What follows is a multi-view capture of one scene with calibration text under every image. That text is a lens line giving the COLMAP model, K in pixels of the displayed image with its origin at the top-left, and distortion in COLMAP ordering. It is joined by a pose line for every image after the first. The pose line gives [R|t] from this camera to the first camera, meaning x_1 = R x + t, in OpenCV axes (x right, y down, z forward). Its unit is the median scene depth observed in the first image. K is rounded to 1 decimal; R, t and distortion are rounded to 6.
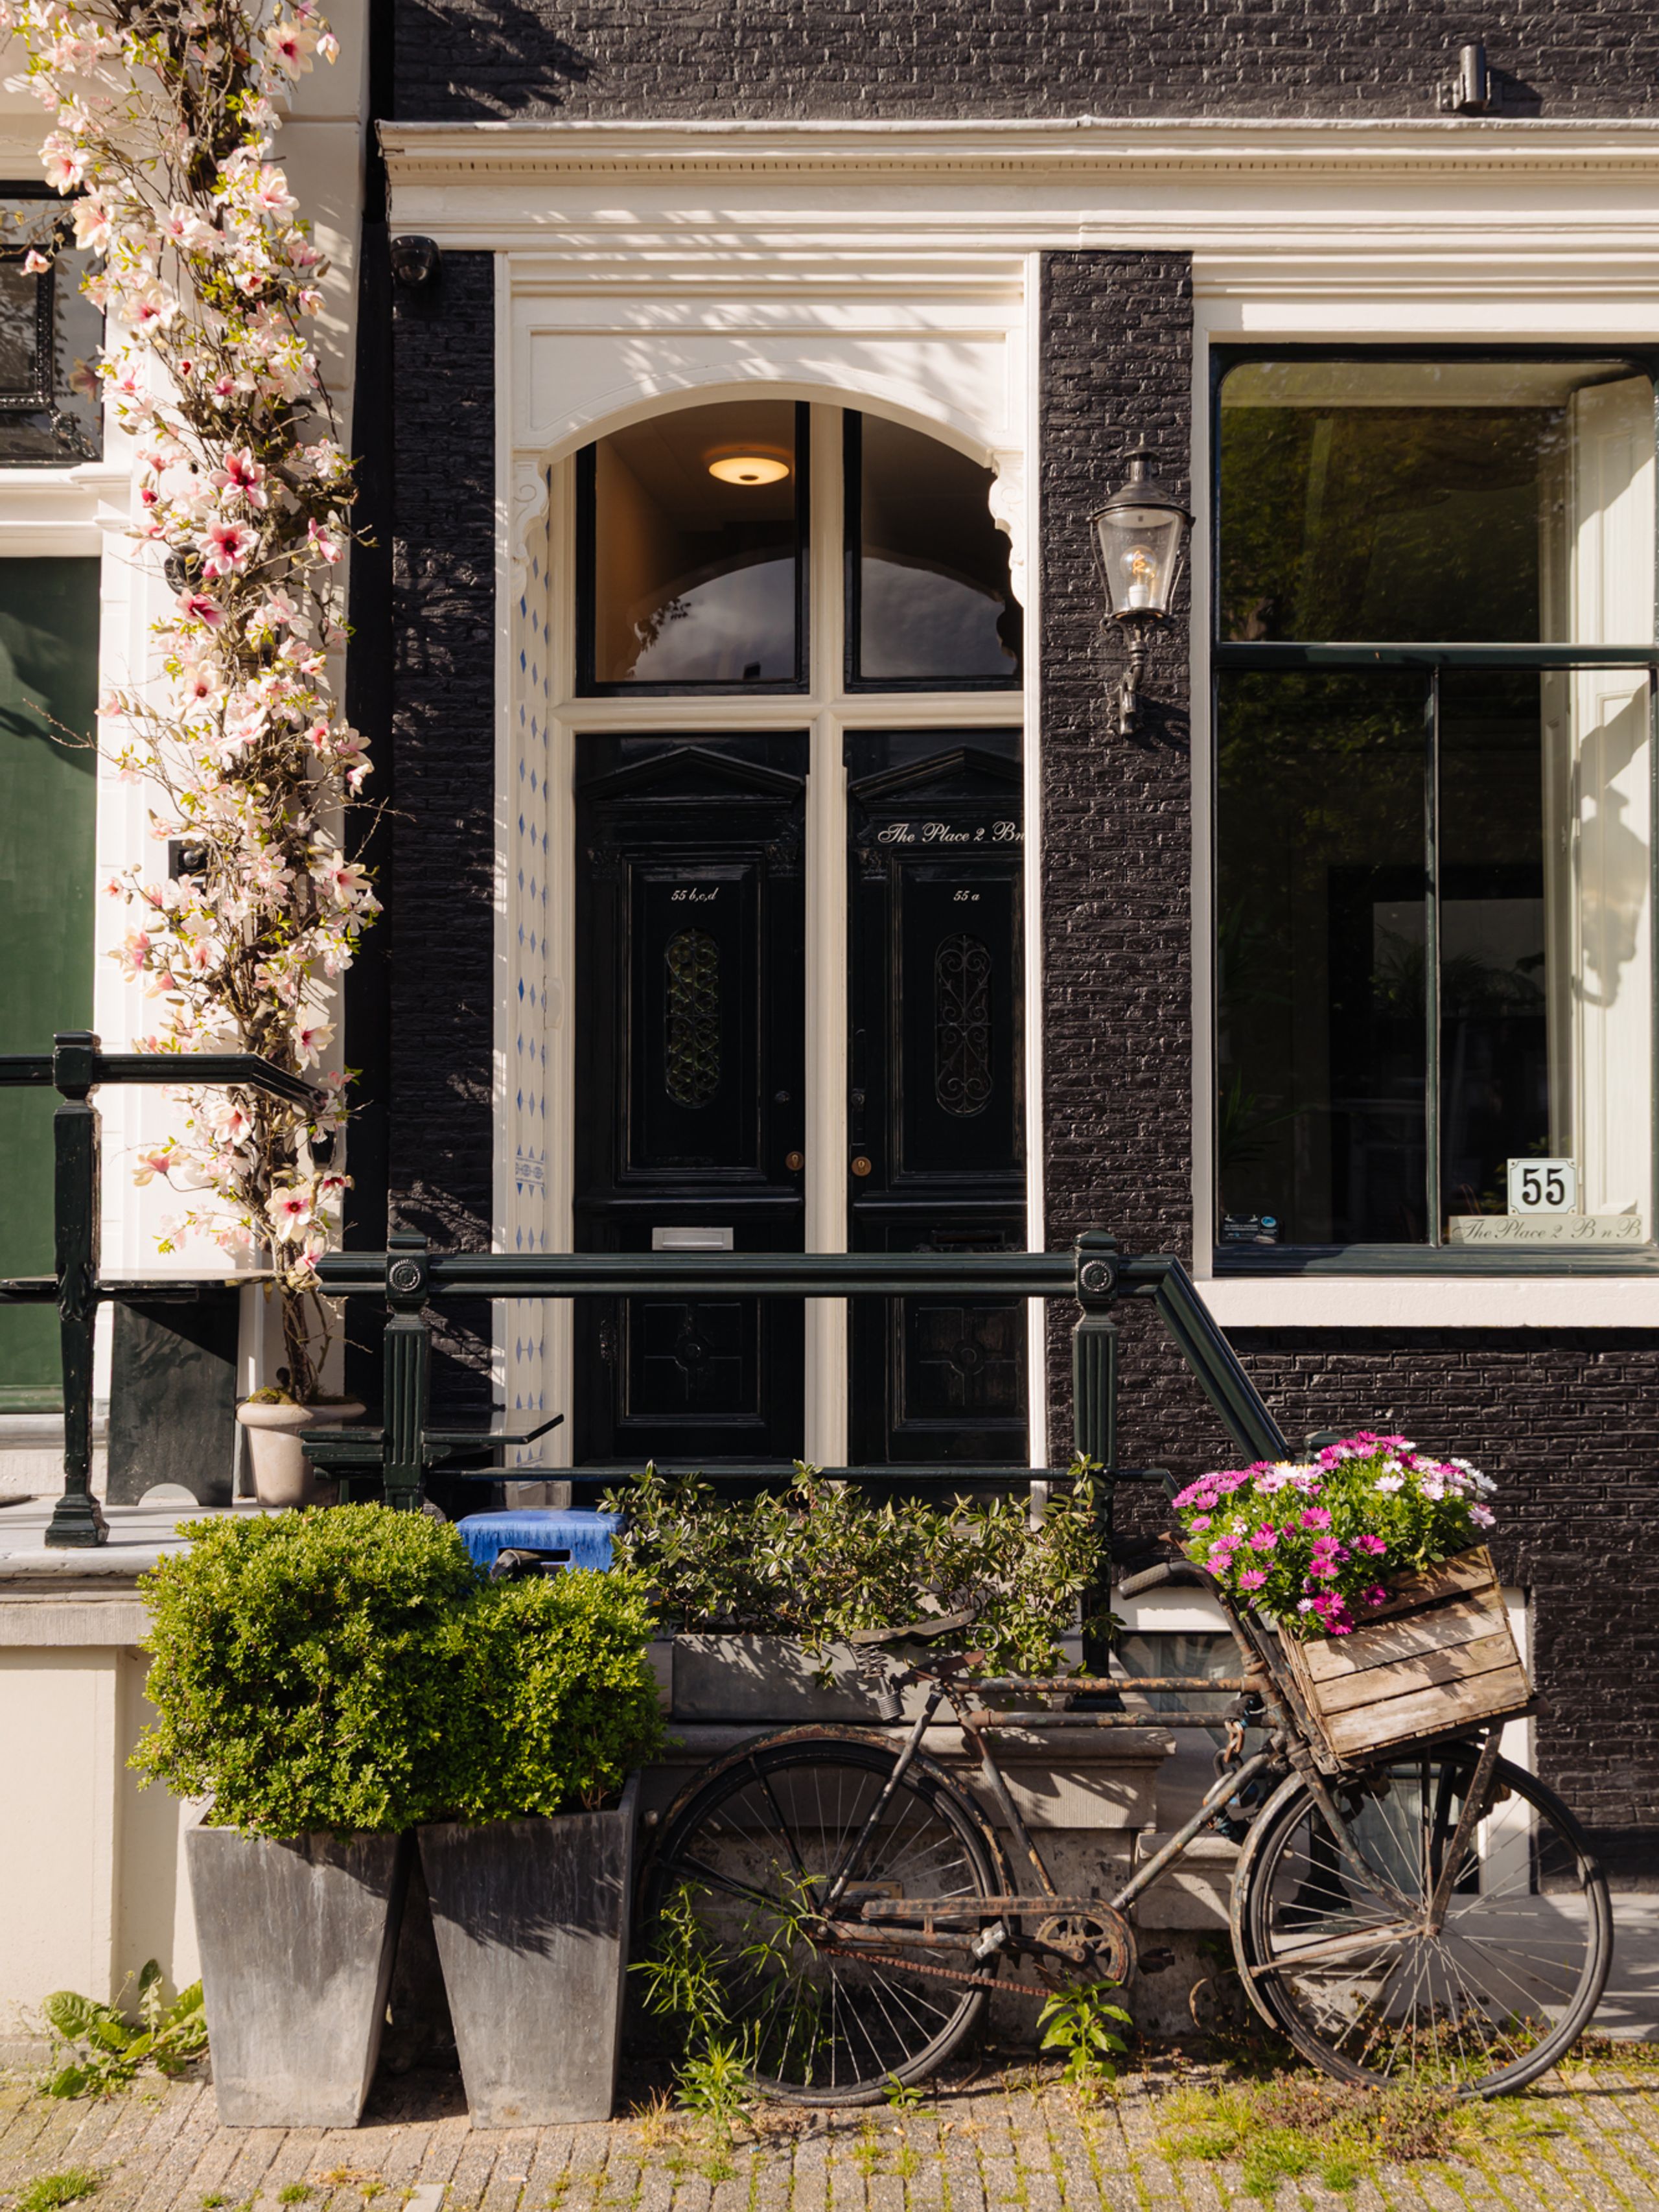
lens RADIAL K [[2289.2, 0, 829.5], [0, 2289.2, 1106.0], [0, 0, 1]] dist [-0.002261, -0.000032]
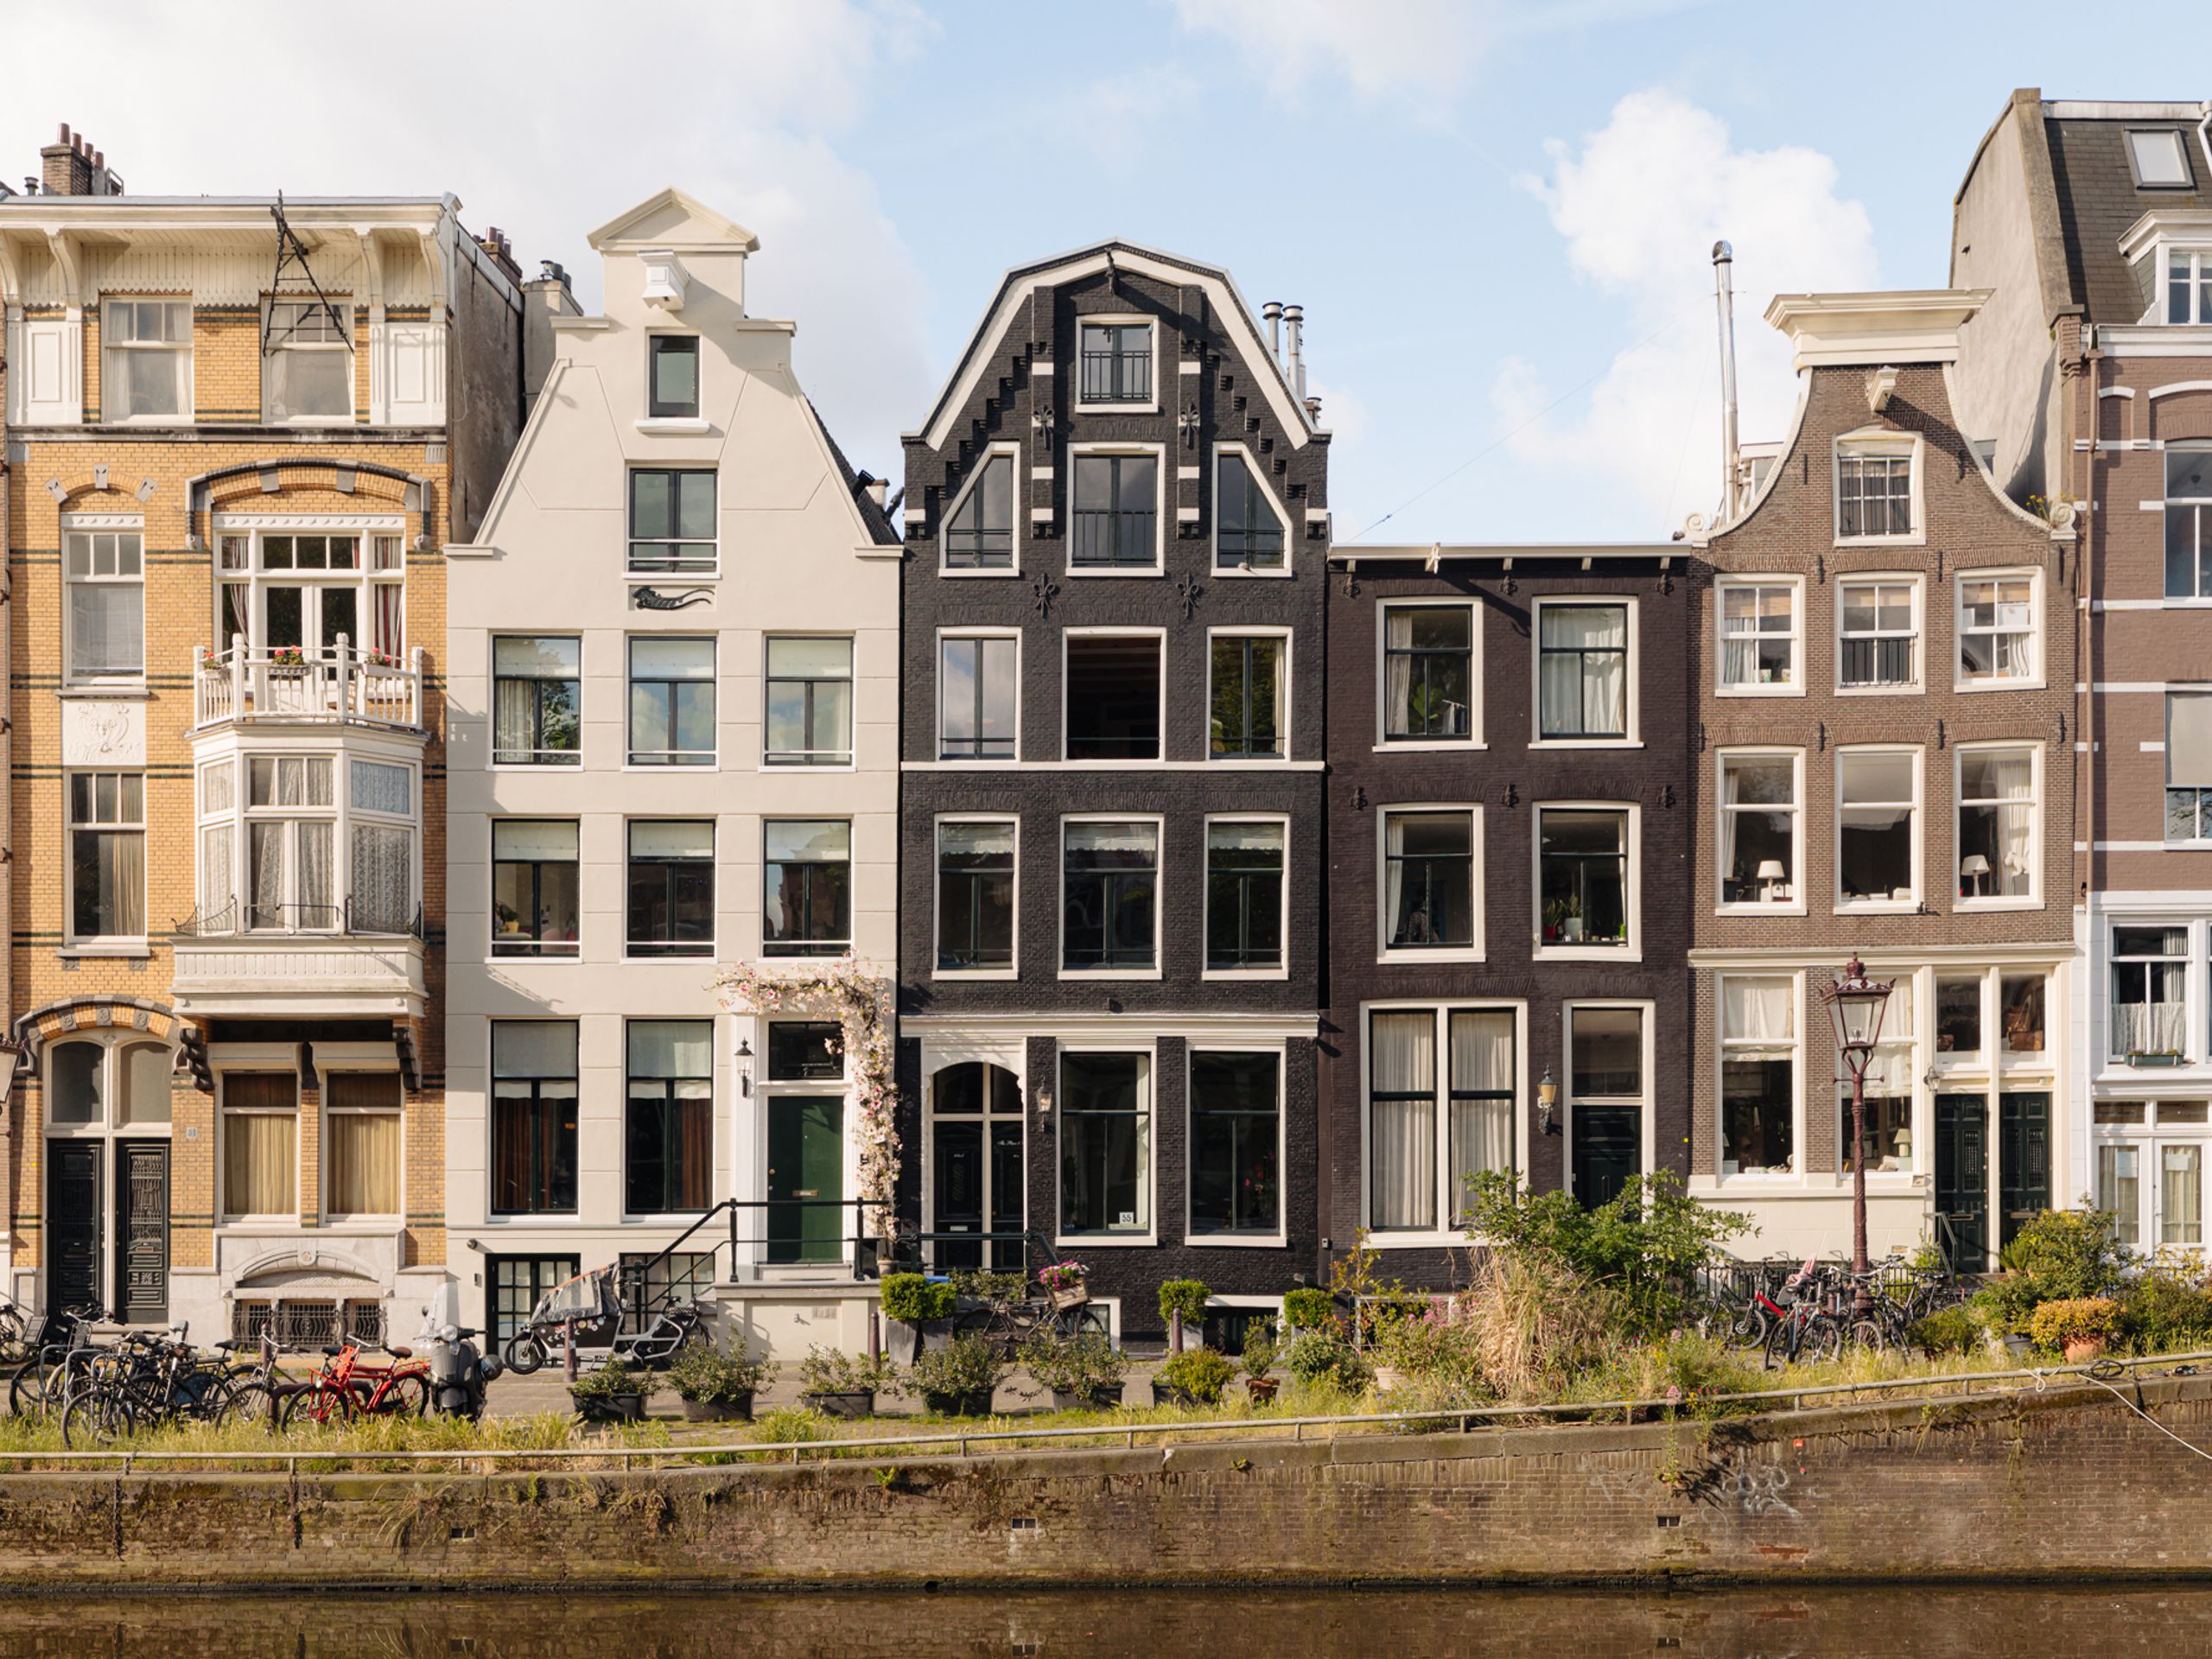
lens RADIAL K [[3501.7, 0, 1106.0], [0, 3501.7, 829.5], [0, 0, 1]] dist [-0.016112, -0.010260]
pose [[0.999952, -0.009210, -0.003476, 0.306497], [0.009063, 0.999152, -0.040158, -0.526096], [0.003843, 0.040125, 0.999187, -6.954646]]
